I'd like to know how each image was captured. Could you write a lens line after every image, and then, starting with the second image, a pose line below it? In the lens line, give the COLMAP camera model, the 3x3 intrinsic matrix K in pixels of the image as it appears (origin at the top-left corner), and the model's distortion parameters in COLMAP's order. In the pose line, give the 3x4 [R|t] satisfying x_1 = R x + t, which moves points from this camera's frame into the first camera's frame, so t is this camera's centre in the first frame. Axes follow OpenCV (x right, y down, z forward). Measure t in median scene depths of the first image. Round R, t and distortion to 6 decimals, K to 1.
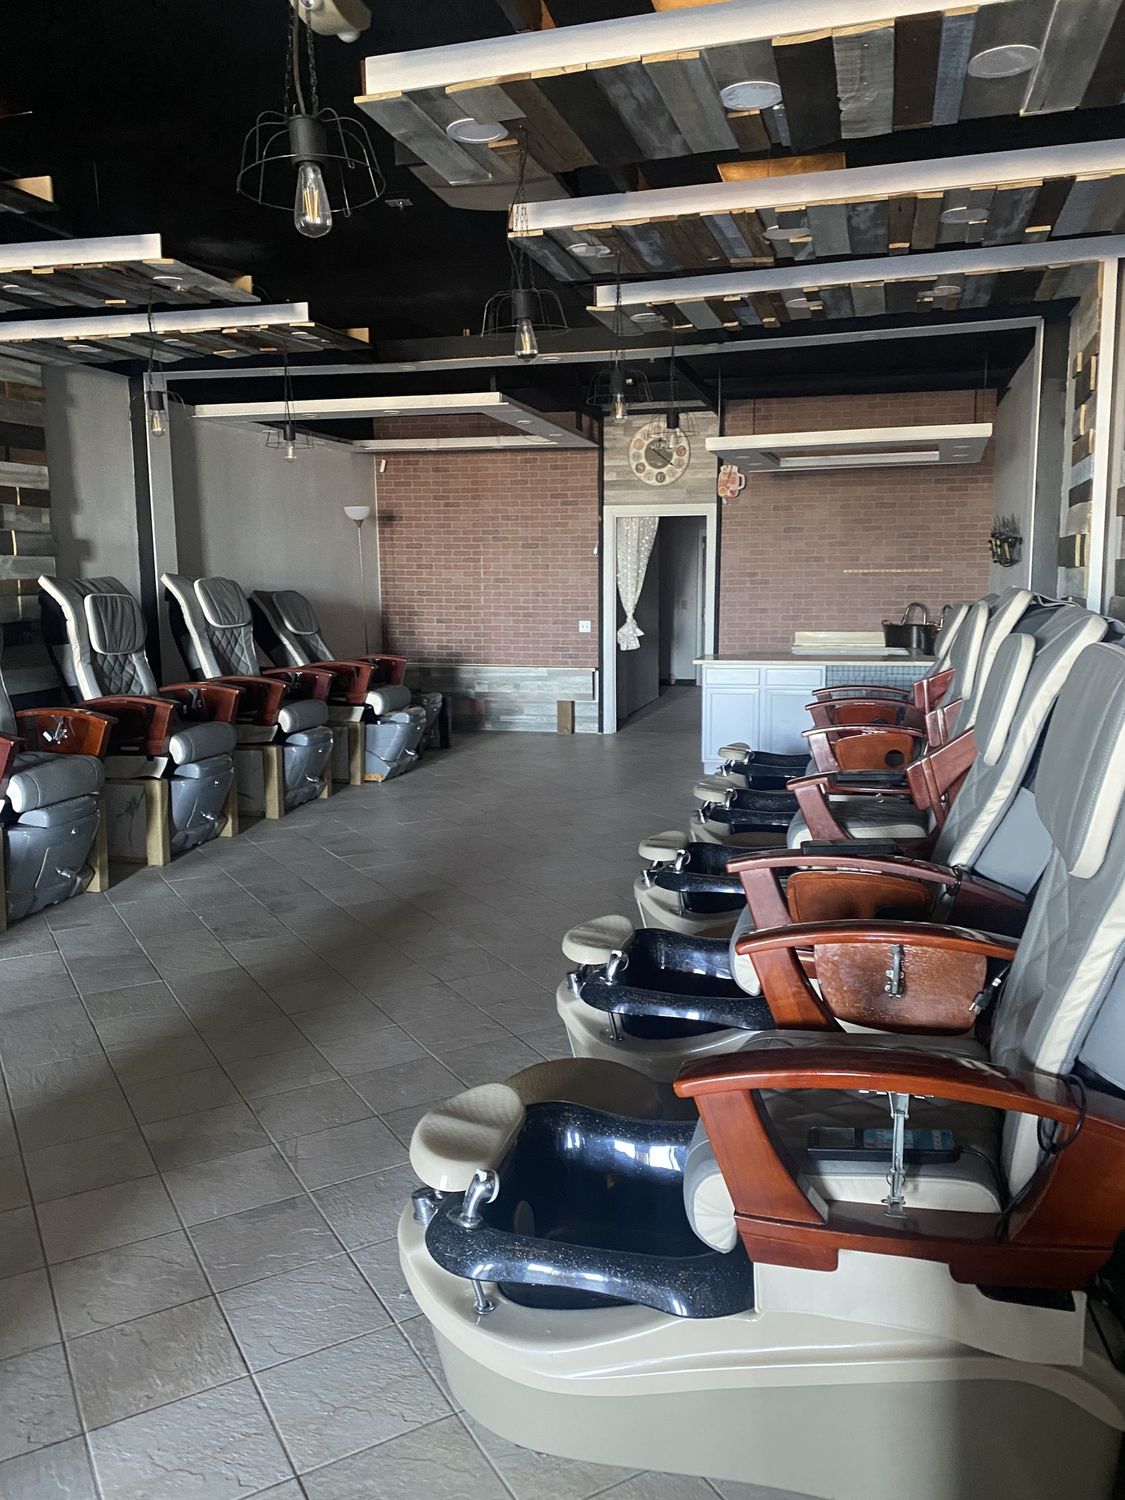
lens RADIAL K [[1209.7, 0, 562.5], [0, 1209.7, 750.0], [0, 0, 1]] dist [0.007878, 0.002753]
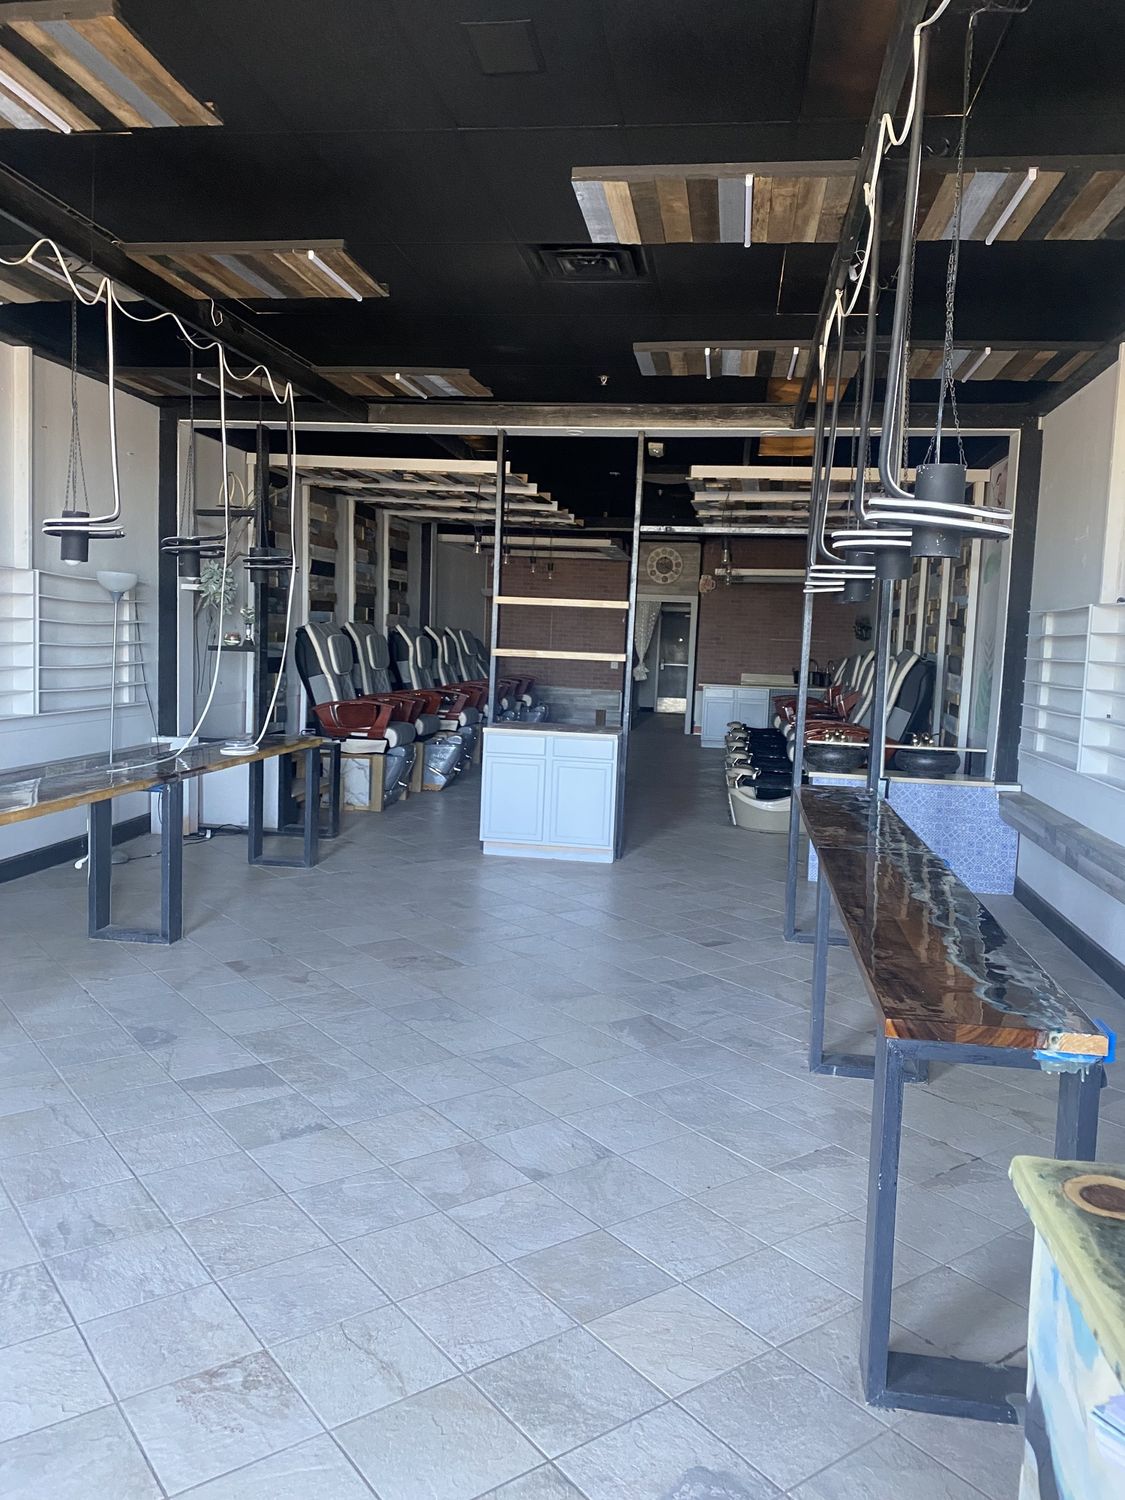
lens RADIAL K [[1209.7, 0, 562.5], [0, 1209.7, 750.0], [0, 0, 1]] dist [0.007878, 0.002753]
pose [[0.992412, 0.031974, 0.118728, -0.253949], [-0.026563, 0.998547, -0.046884, 0.096341], [-0.120055, 0.043375, 0.991819, -0.650146]]
